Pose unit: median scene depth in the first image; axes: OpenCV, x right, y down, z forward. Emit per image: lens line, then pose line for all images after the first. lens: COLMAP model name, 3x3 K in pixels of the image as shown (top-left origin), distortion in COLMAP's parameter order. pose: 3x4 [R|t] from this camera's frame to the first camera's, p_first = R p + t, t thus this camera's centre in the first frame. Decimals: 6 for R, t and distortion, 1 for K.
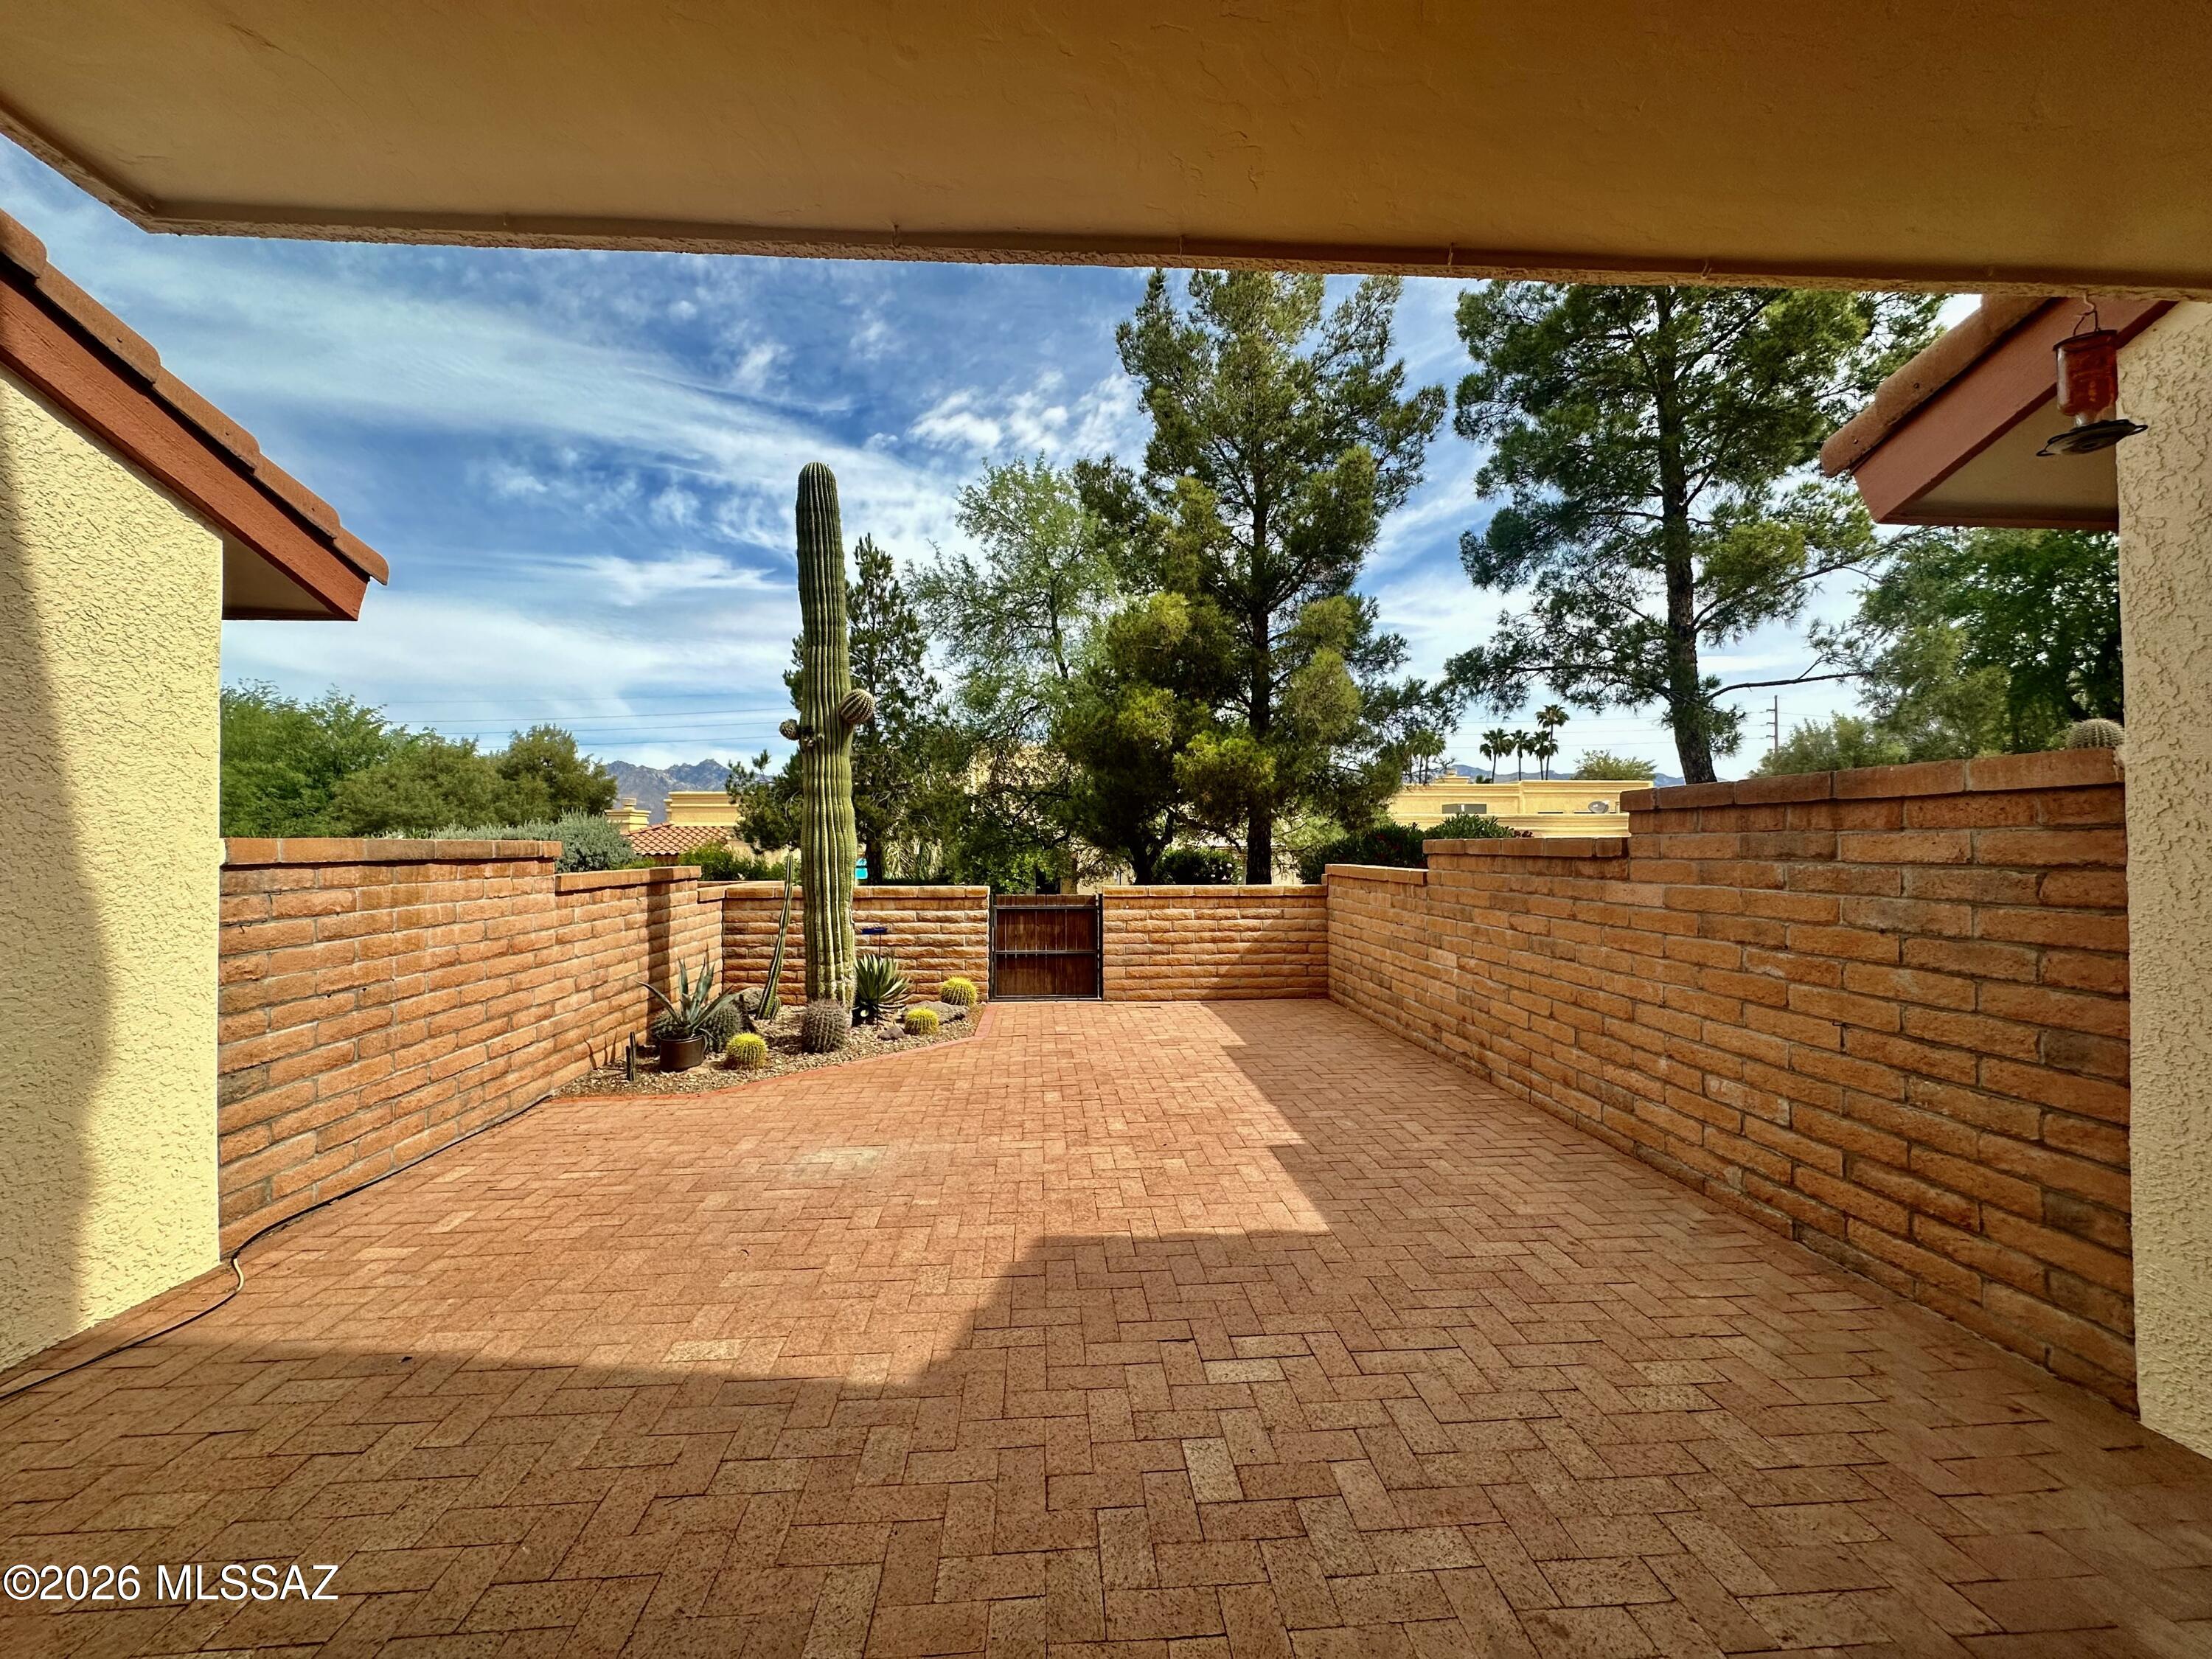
lens RADIAL K [[887.2, 0, 1099.1], [0, 887.2, 829.6], [0, 0, 1]] dist [-0.003086, 0.000331]
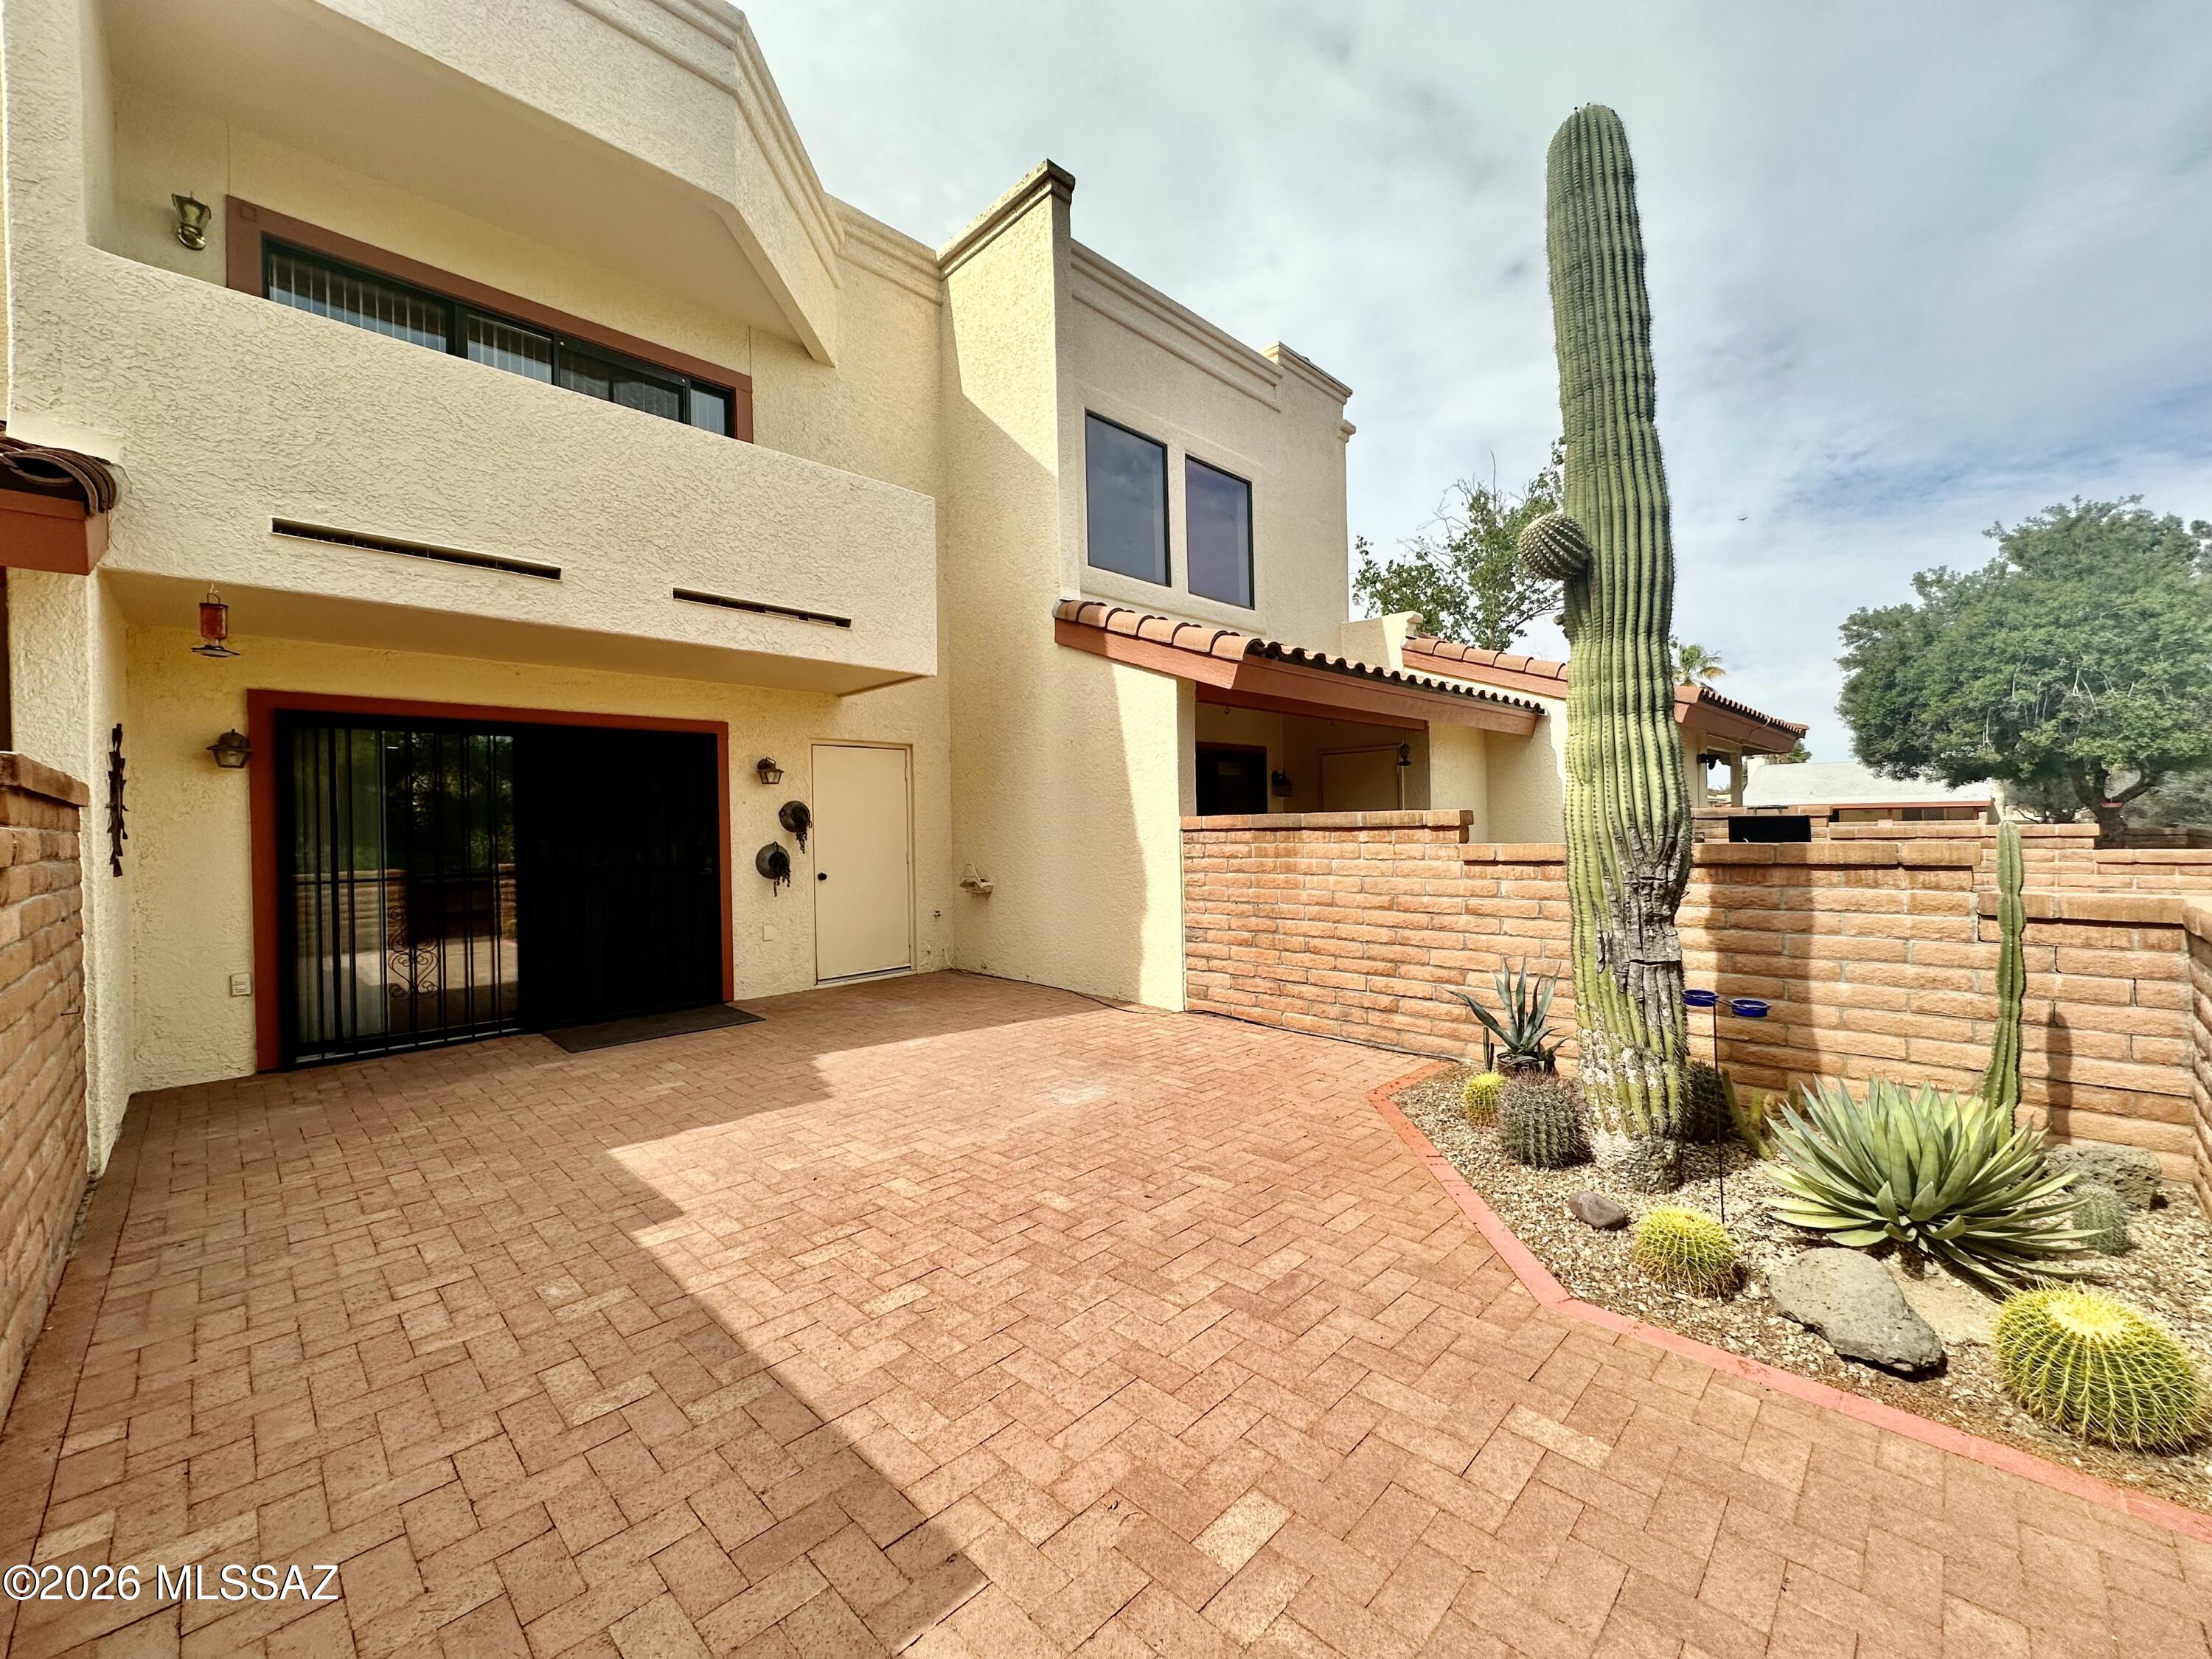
lens RADIAL K [[887.2, 0, 1112.2], [0, 887.2, 829.1], [0, 0, 1]] dist [-0.003086, 0.000331]
pose [[-0.748362, 0.021995, -0.662926, 0.440664], [0.034704, 0.999380, -0.006019, 0.035584], [0.662382, -0.027510, -0.748661, 1.936582]]
